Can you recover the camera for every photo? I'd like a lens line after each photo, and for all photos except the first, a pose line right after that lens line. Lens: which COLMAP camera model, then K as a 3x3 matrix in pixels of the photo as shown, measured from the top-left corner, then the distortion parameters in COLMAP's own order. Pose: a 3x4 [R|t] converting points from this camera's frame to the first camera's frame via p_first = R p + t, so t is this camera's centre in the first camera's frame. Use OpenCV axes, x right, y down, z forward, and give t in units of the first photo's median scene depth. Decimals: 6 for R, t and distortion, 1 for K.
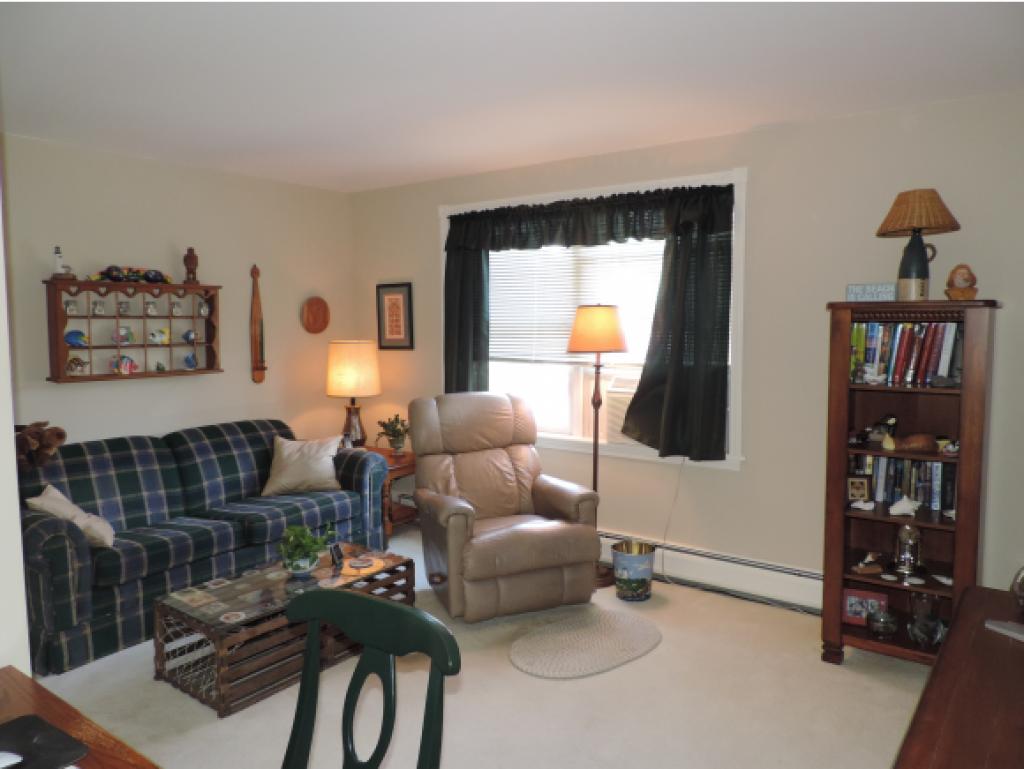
lens RADIAL K [[731.0, 0, 515.2], [0, 731.0, 385.0], [0, 0, 1]] dist [-0.021222, 0.005077]
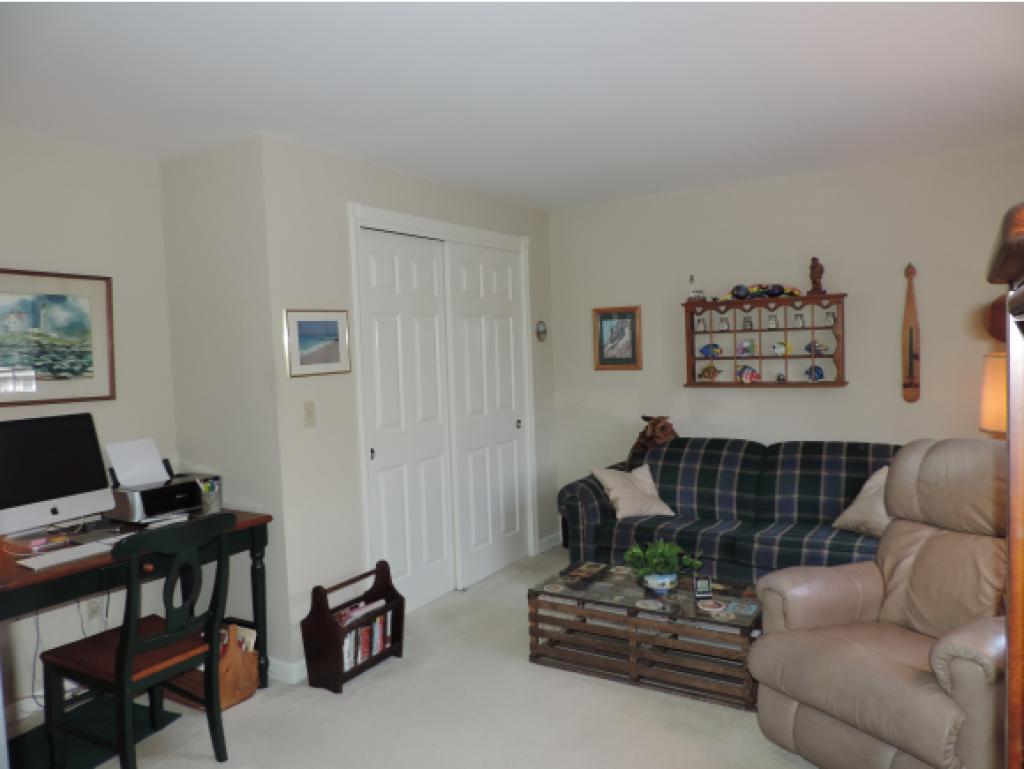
lens RADIAL K [[731.0, 0, 515.2], [0, 731.0, 385.0], [0, 0, 1]] dist [-0.021222, 0.005077]
pose [[0.076798, 0.053329, -0.995619, 0.532636], [-0.053174, 0.997367, 0.049321, -0.047120], [0.995628, 0.049153, 0.079431, 0.562355]]
